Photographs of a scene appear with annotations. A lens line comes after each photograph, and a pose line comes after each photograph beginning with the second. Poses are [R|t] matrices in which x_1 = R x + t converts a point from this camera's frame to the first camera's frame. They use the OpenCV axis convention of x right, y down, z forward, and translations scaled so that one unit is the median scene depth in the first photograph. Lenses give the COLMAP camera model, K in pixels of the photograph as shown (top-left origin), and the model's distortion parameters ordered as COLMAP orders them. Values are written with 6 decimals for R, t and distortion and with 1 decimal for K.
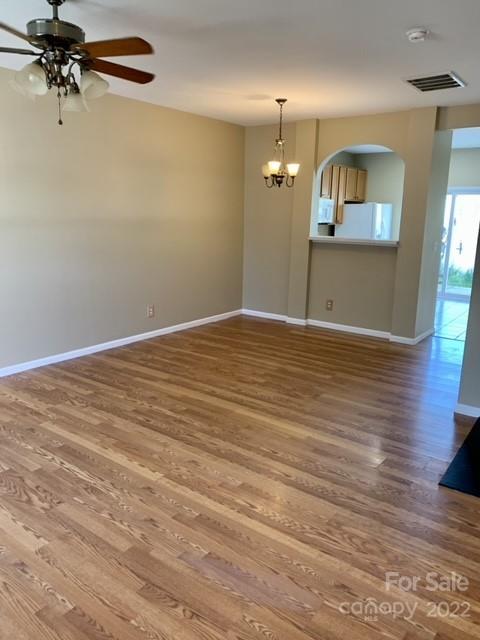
lens RADIAL K [[482.6, 0, 240.2], [0, 482.6, 315.9], [0, 0, 1]] dist [0.033771, -0.065010]
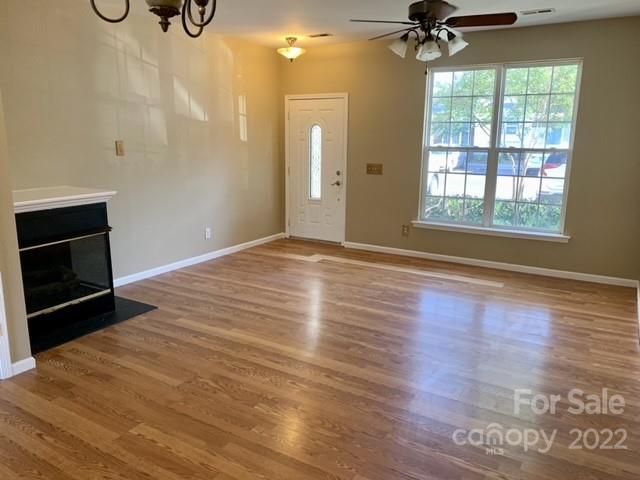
lens RADIAL K [[482.6, 0, 320.8], [0, 482.6, 239.8], [0, 0, 1]] dist [0.033771, -0.065010]
pose [[-0.994976, -0.013994, -0.099129, 0.040185], [-0.053941, 0.909094, 0.413083, -0.408791], [0.084337, 0.416355, -0.905282, 1.879376]]
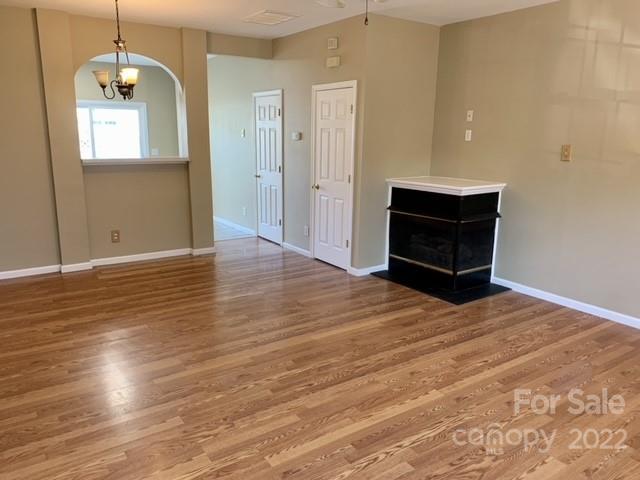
lens RADIAL K [[482.6, 0, 315.5], [0, 482.6, 242.4], [0, 0, 1]] dist [0.033771, -0.065010]
pose [[0.339031, -0.228339, 0.912644, -0.907629], [0.198177, 0.965664, 0.167985, -0.163907], [-0.919665, 0.123913, 0.372641, 0.652810]]
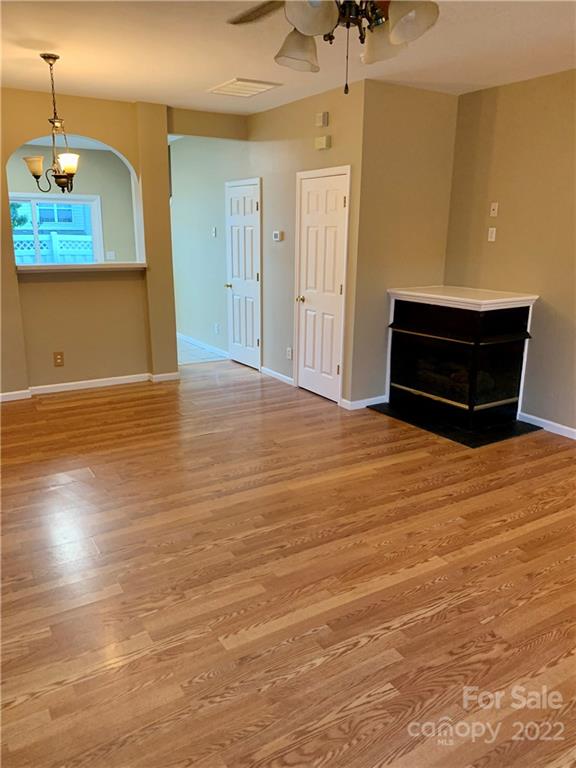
lens RADIAL K [[579.1, 0, 285.1], [0, 579.1, 386.6], [0, 0, 1]] dist [0.033771, -0.065010]
pose [[0.381876, -0.261310, 0.886503, -0.864152], [0.200213, 0.959810, 0.196674, -0.162228], [-0.902267, 0.102384, 0.418846, 0.634666]]
